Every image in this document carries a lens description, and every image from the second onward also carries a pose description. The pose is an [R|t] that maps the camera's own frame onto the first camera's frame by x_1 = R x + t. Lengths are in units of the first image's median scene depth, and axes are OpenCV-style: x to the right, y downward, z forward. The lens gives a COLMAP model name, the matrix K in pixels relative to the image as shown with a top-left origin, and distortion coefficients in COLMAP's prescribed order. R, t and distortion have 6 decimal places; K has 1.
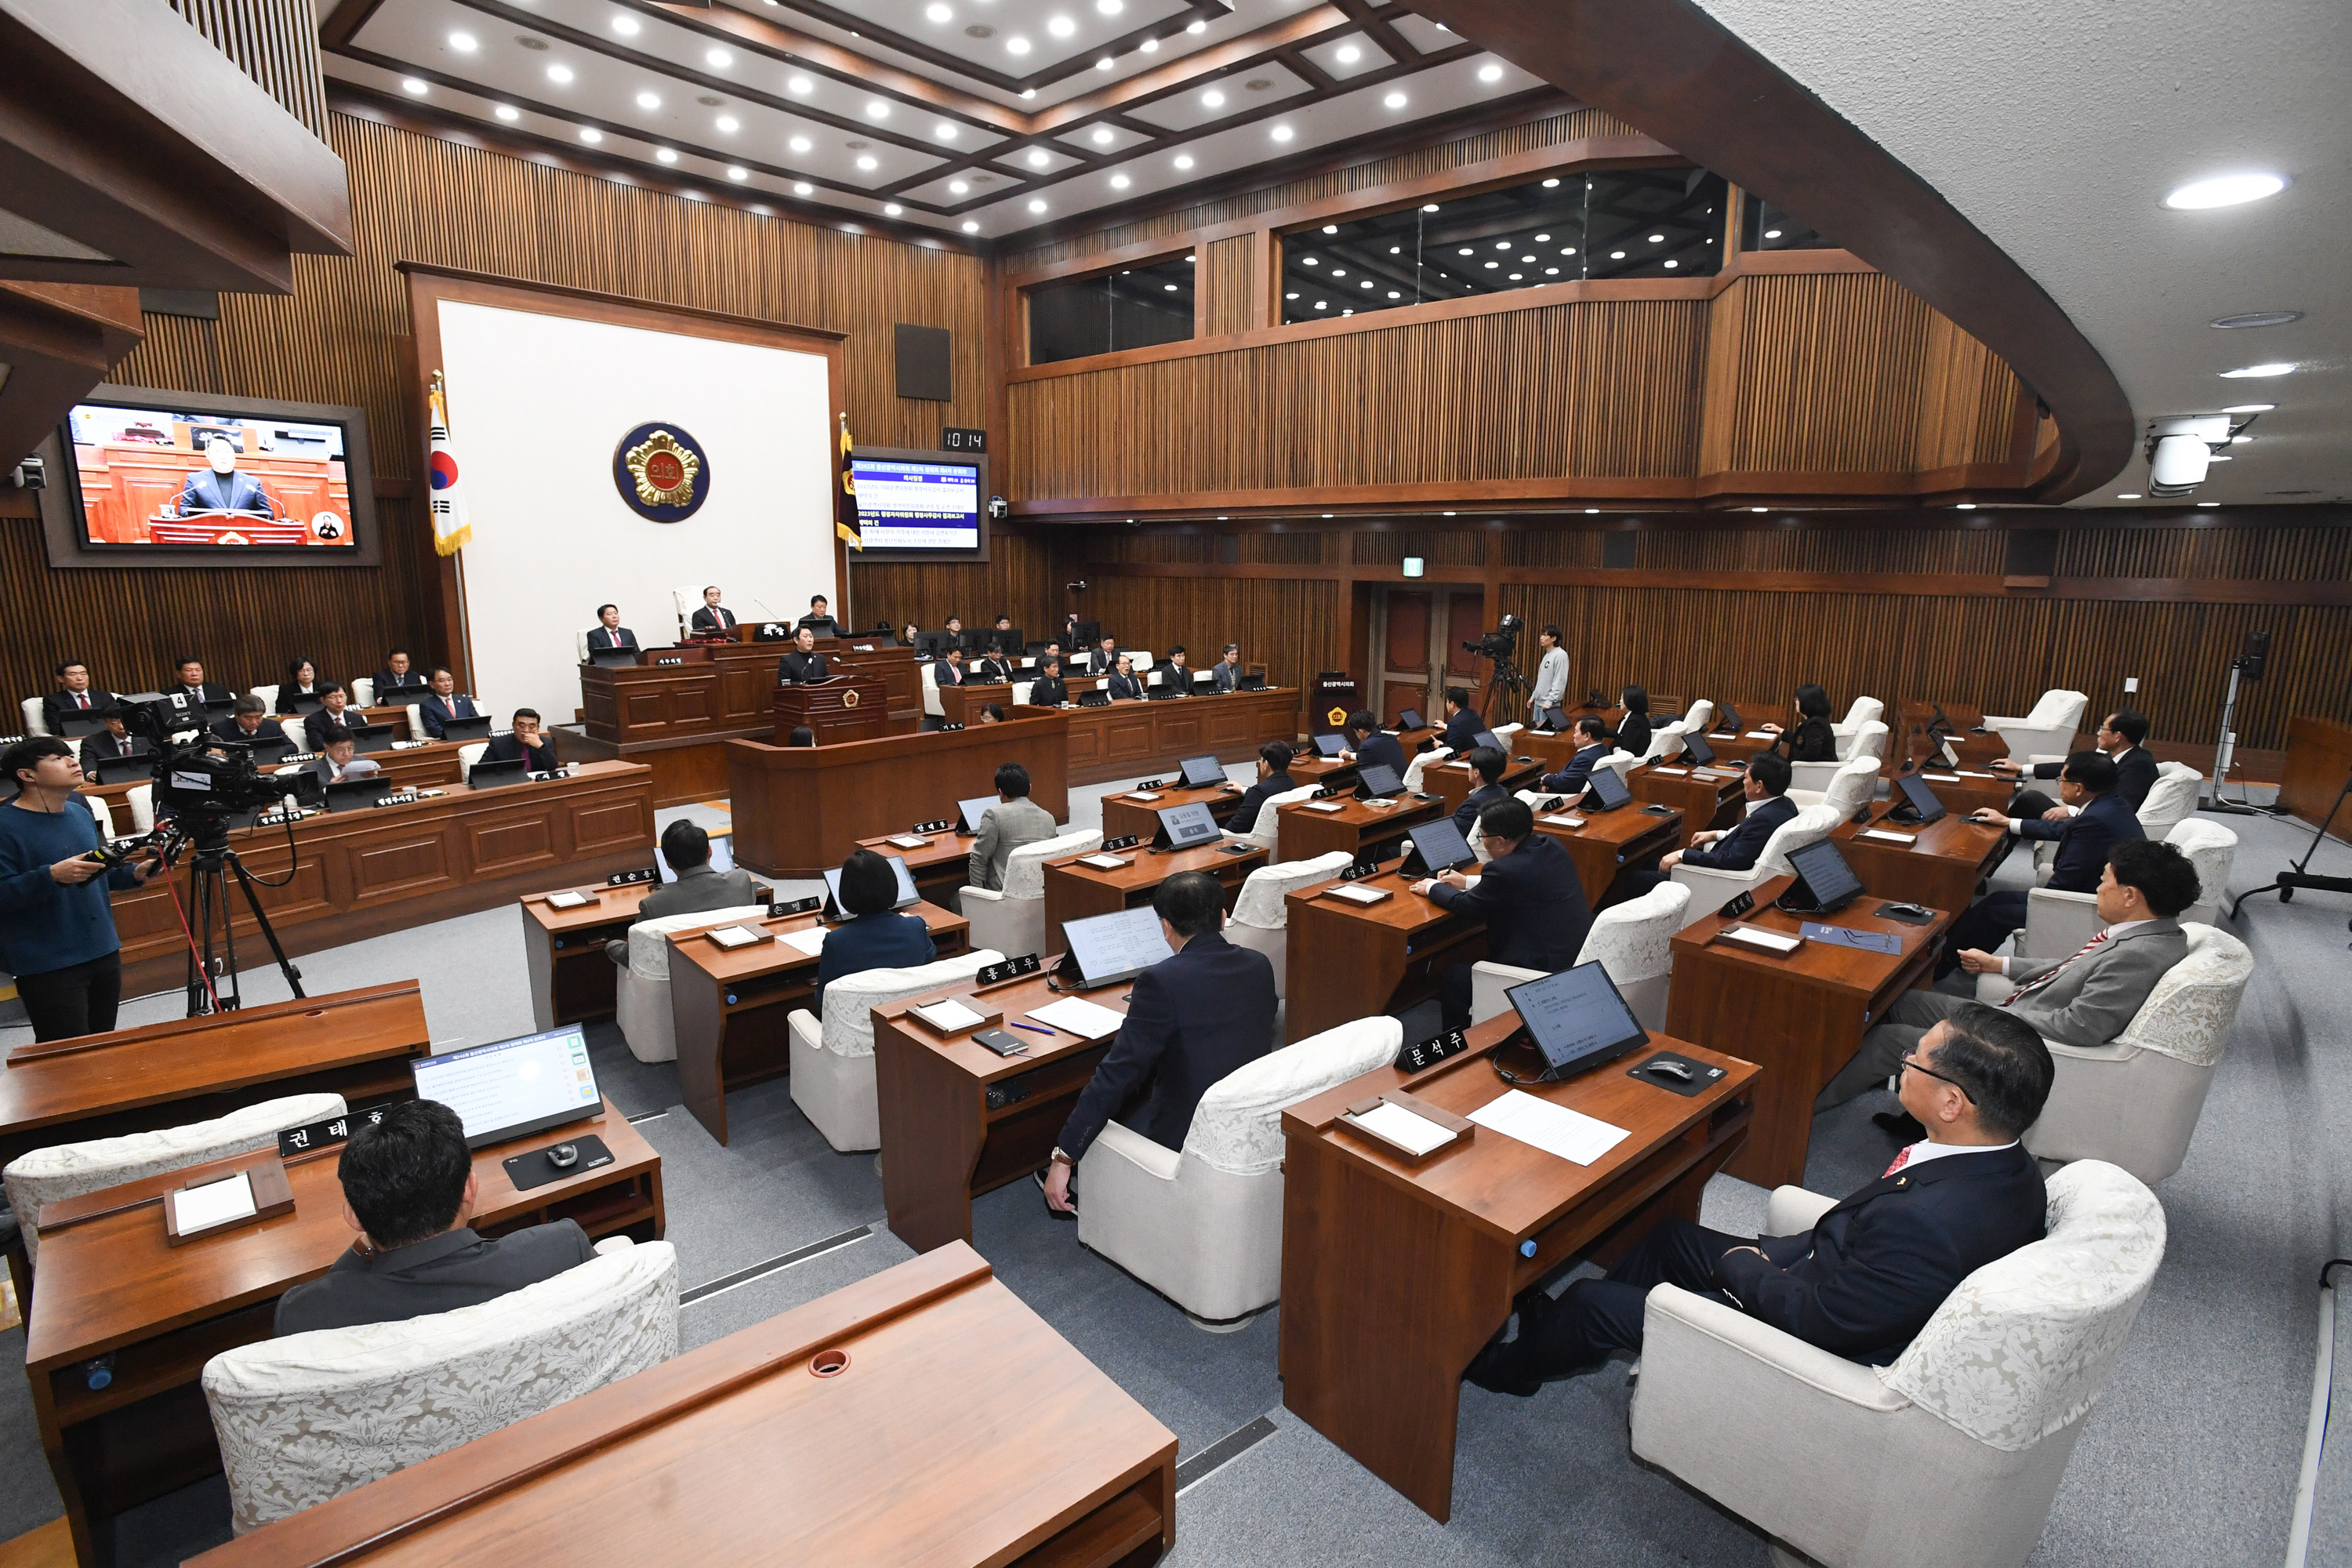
lens RADIAL K [[1154.6, 0, 1157.6], [0, 1154.6, 767.4], [0, 0, 1]] dist [-0.023109, 0.005264]
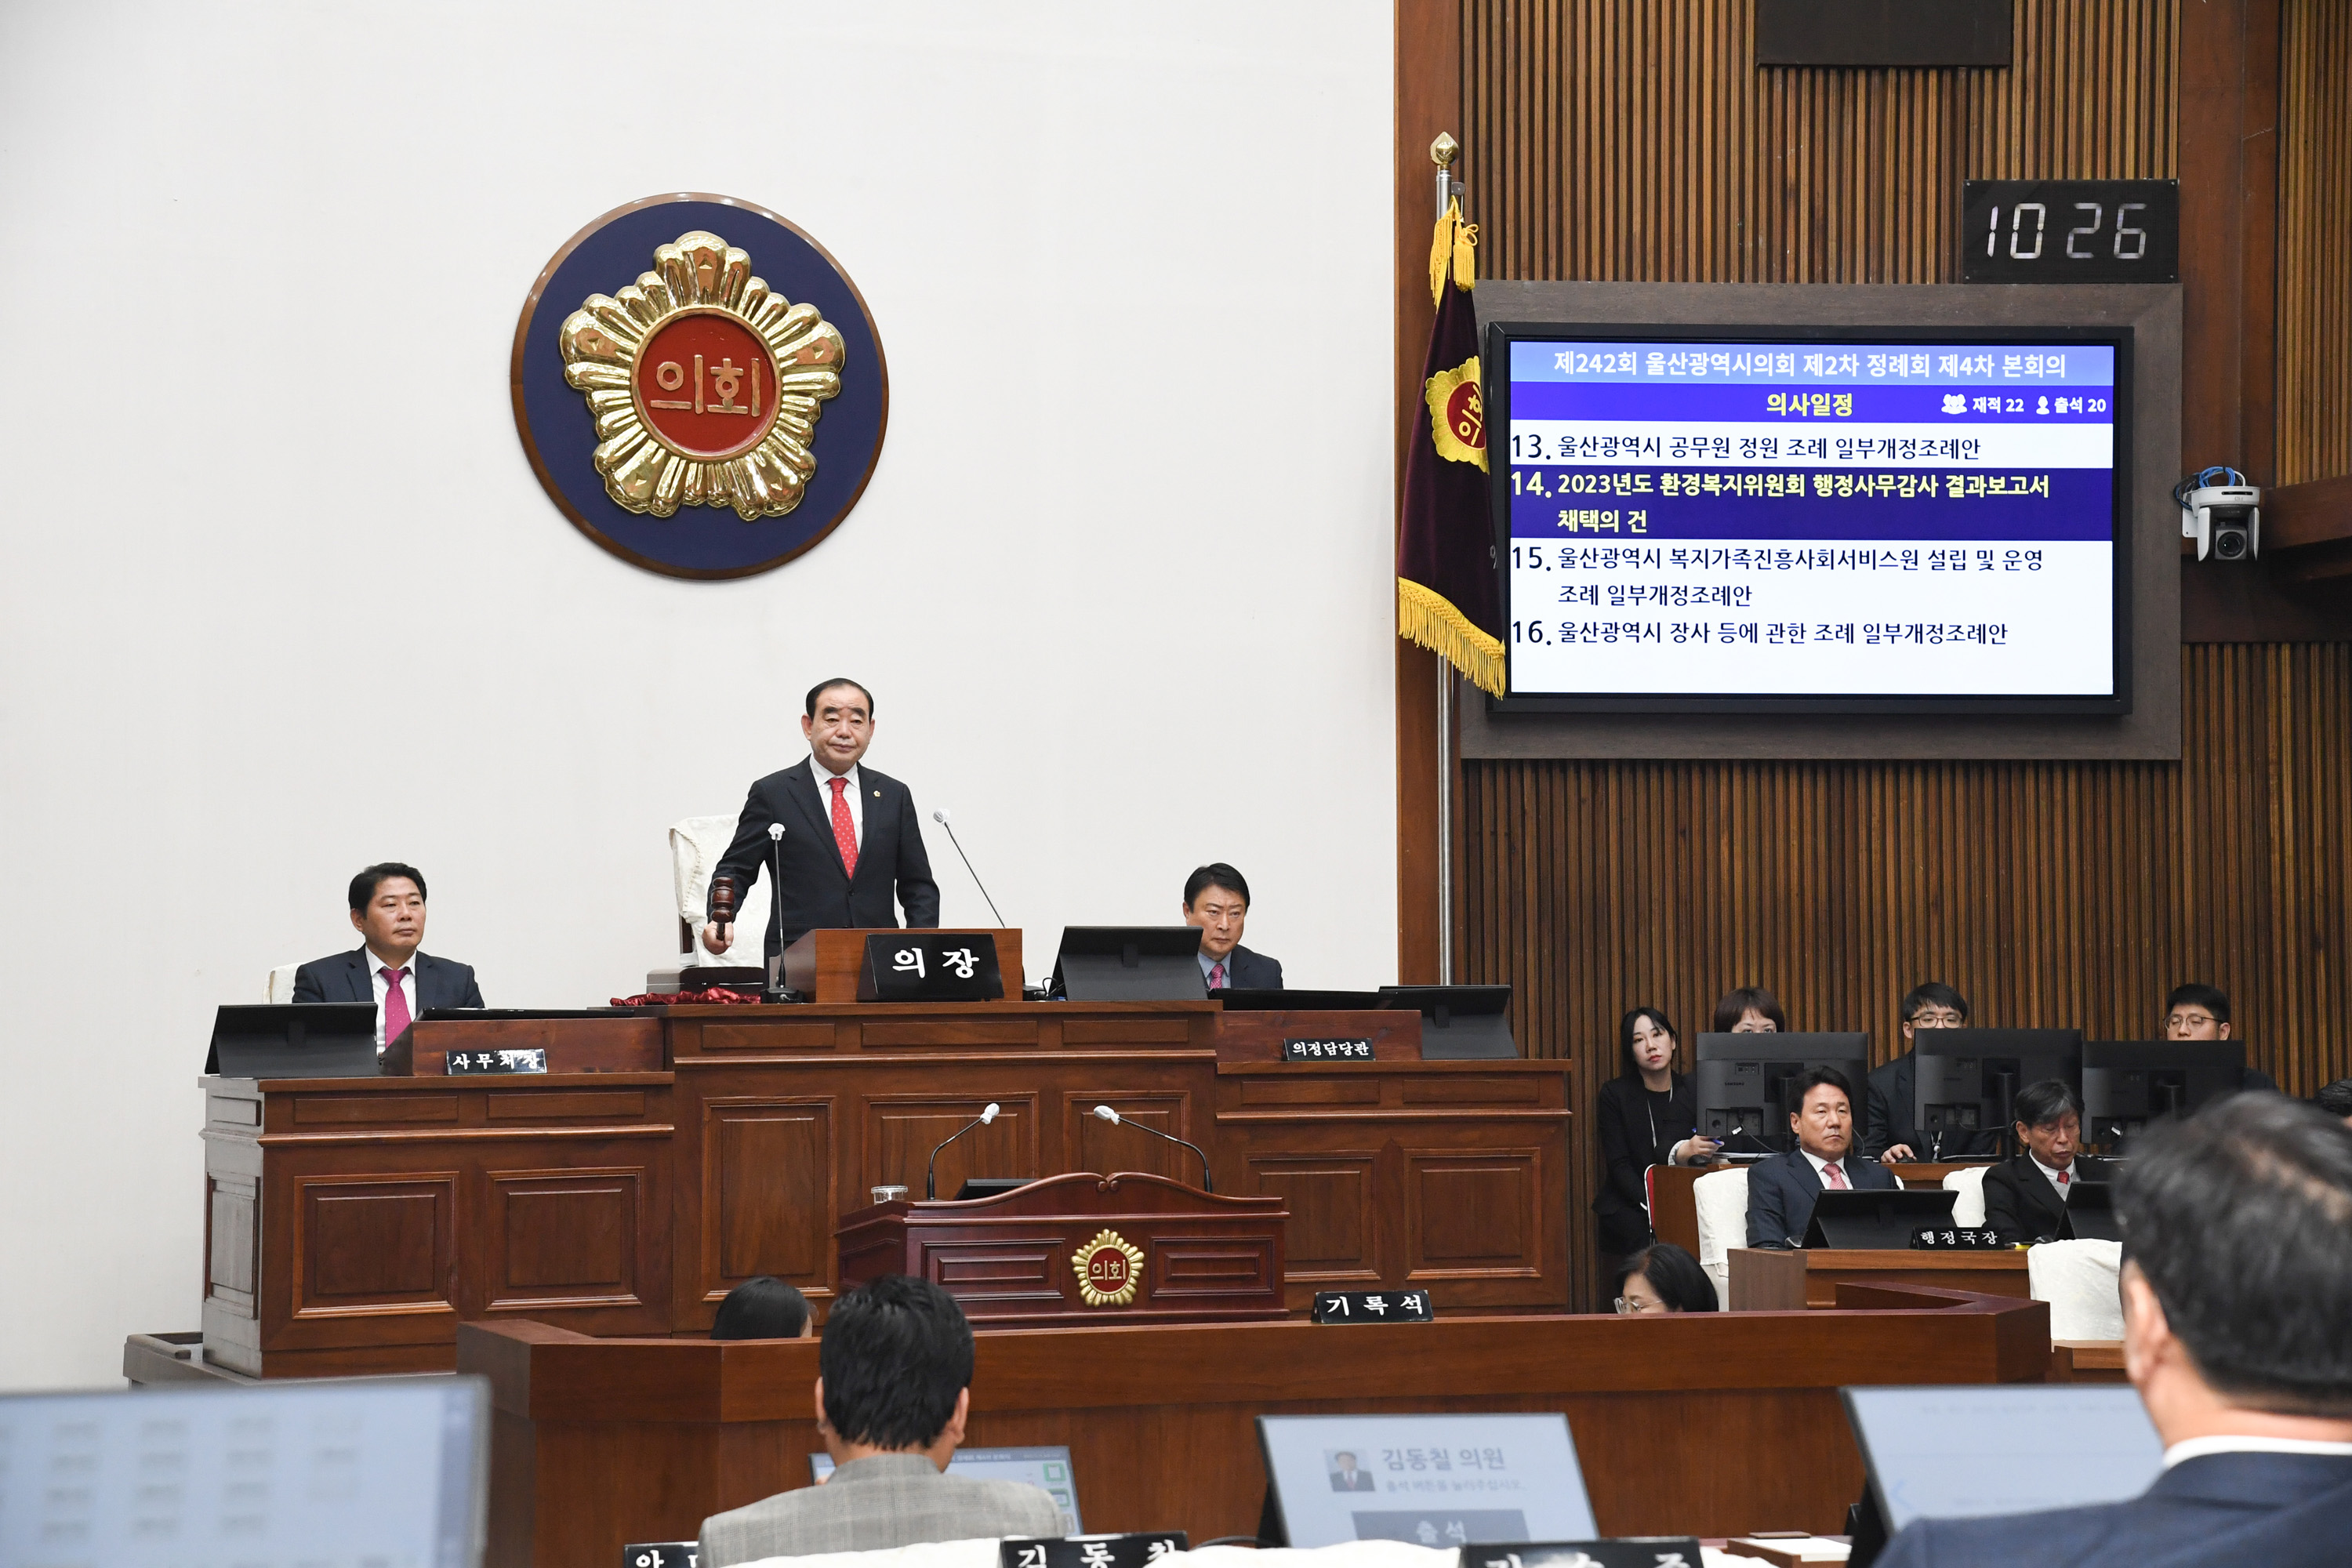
lens RADIAL K [[5151.5, 0, 1163.2], [0, 5151.5, 805.0], [0, 0, 1]] dist [0.645997, 0.000000]
pose [[0.882361, -0.025403, -0.469886, 0.200886], [-0.075972, 0.977752, -0.195521, 0.053561], [0.464399, 0.208218, 0.860801, 0.058318]]
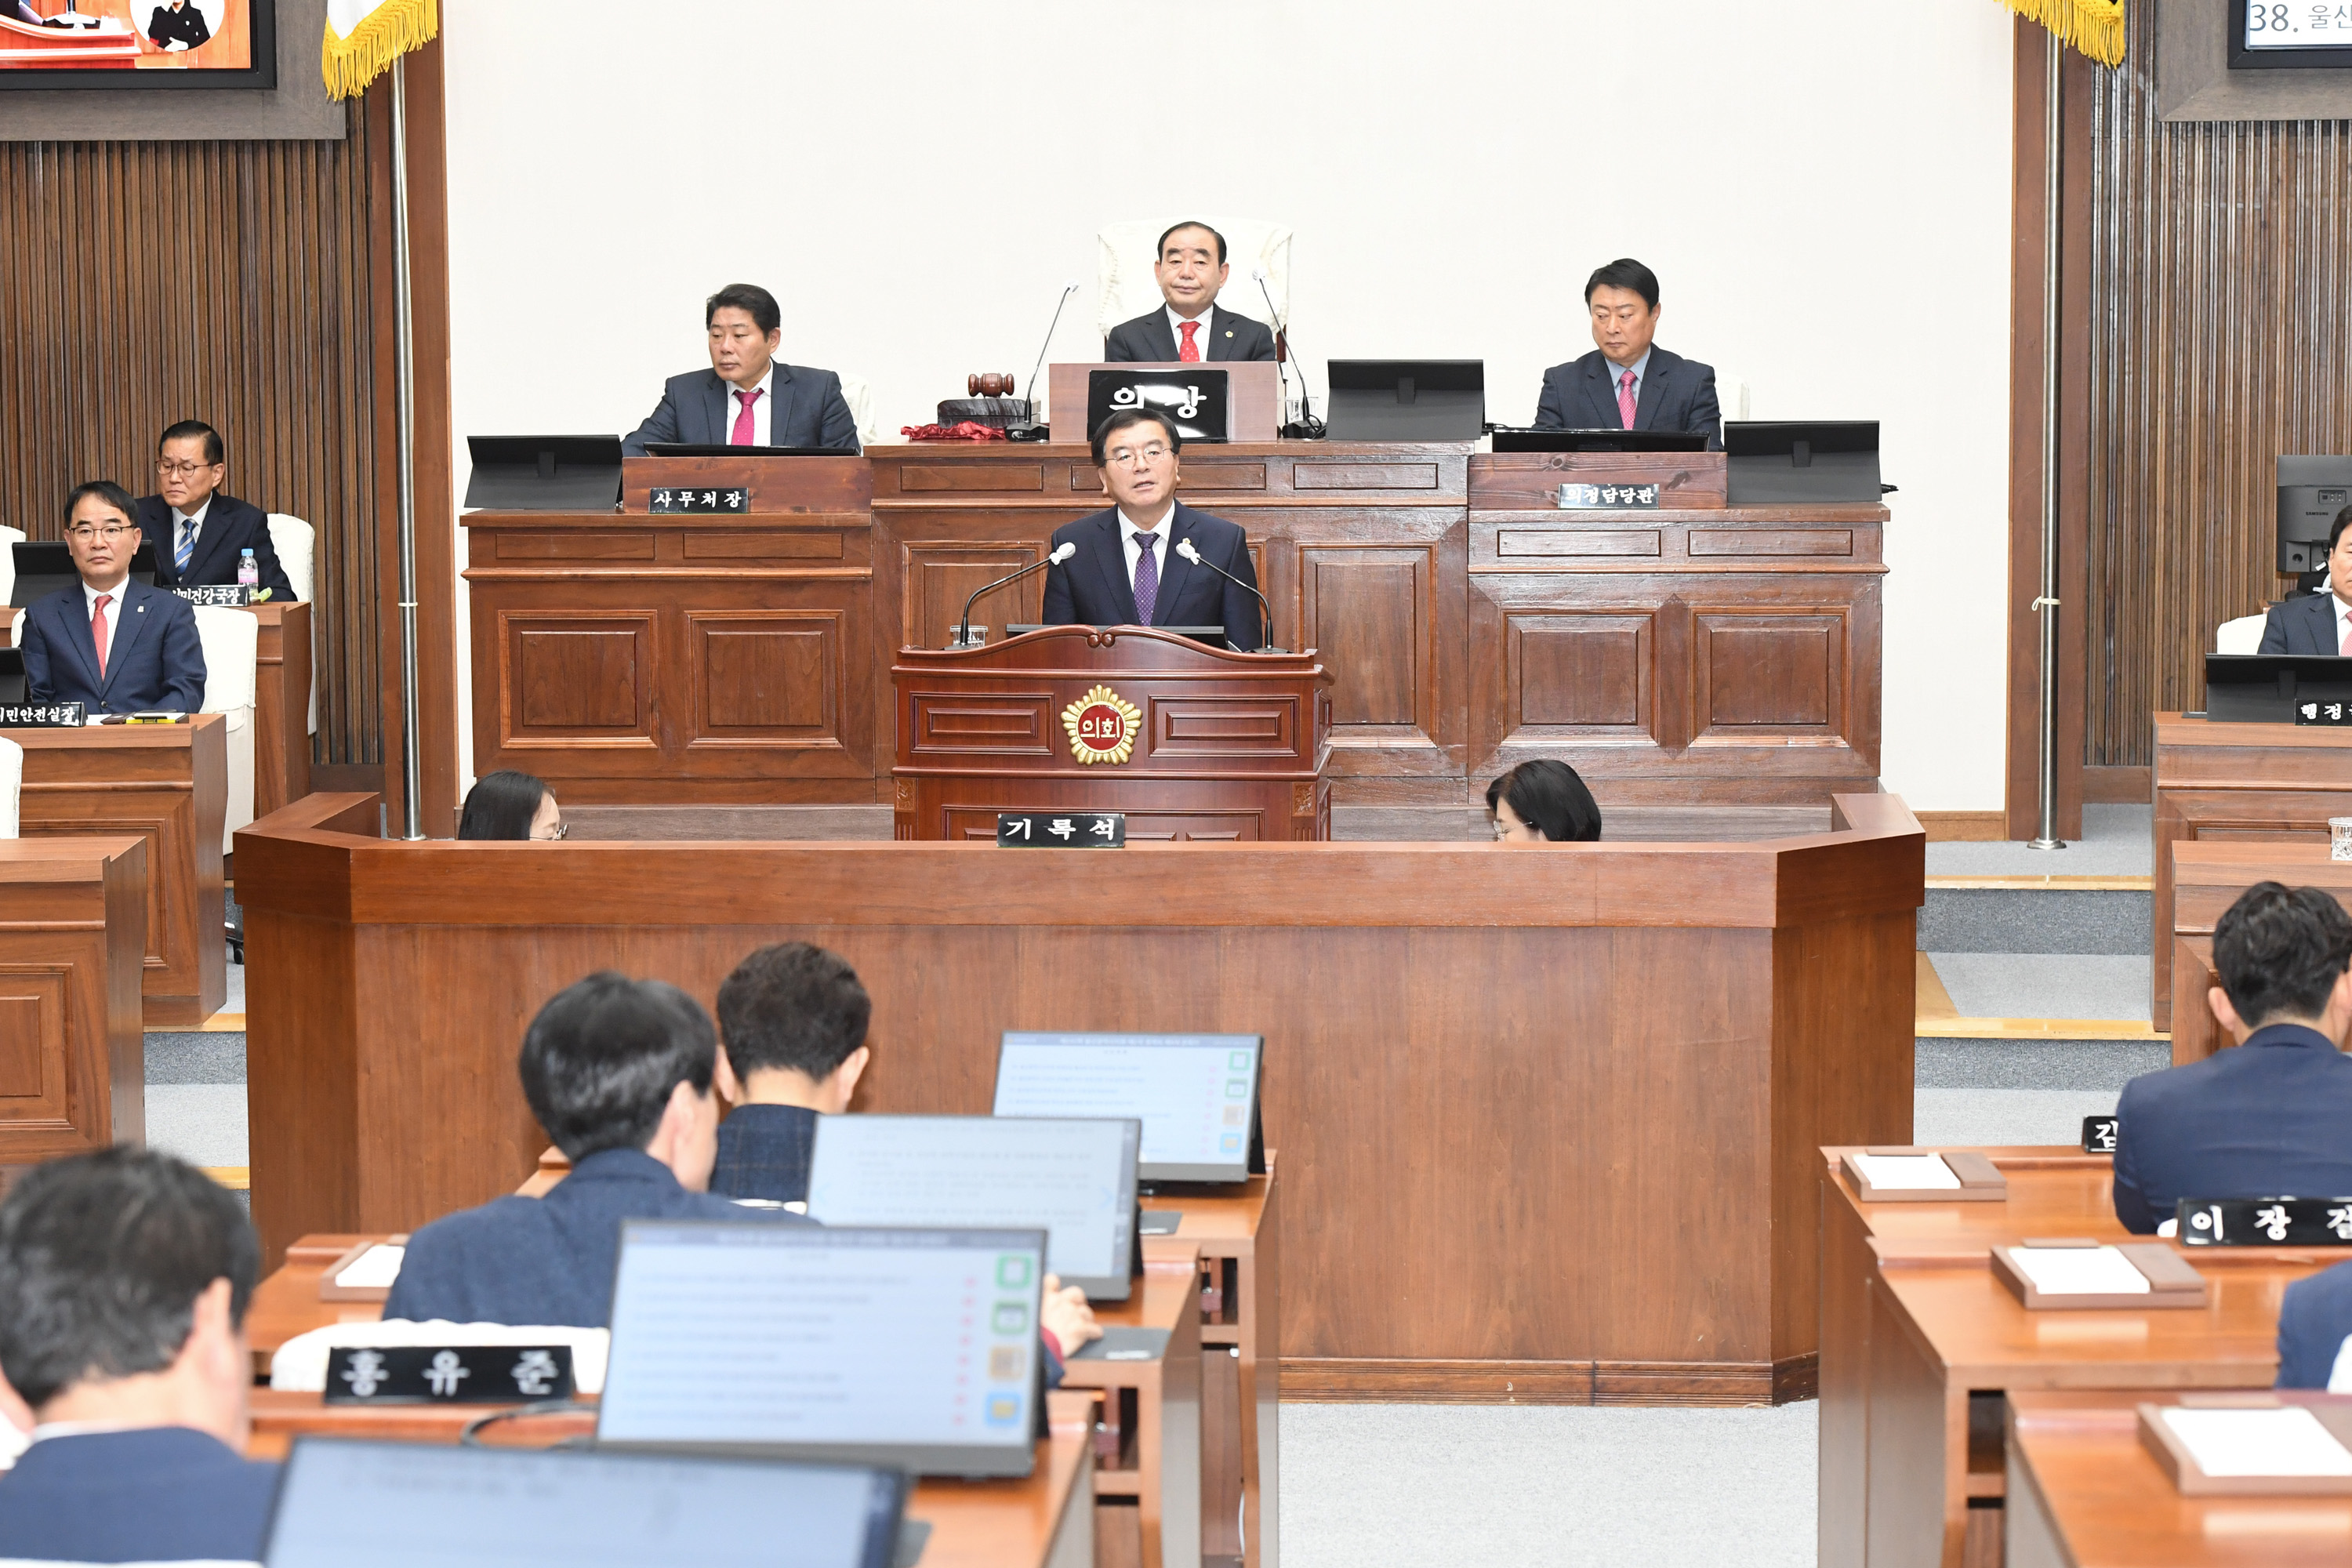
lens RADIAL K [[5571.9, 0, 1102.7], [0, 5571.9, 724.4], [0, 0, 1]] dist [0.700144, 0.000000]
pose [[0.608511, 0.066180, -0.790781, 0.487551], [-0.133782, 0.990808, -0.020027, -0.025814], [0.782187, 0.117979, 0.611771, 0.271671]]
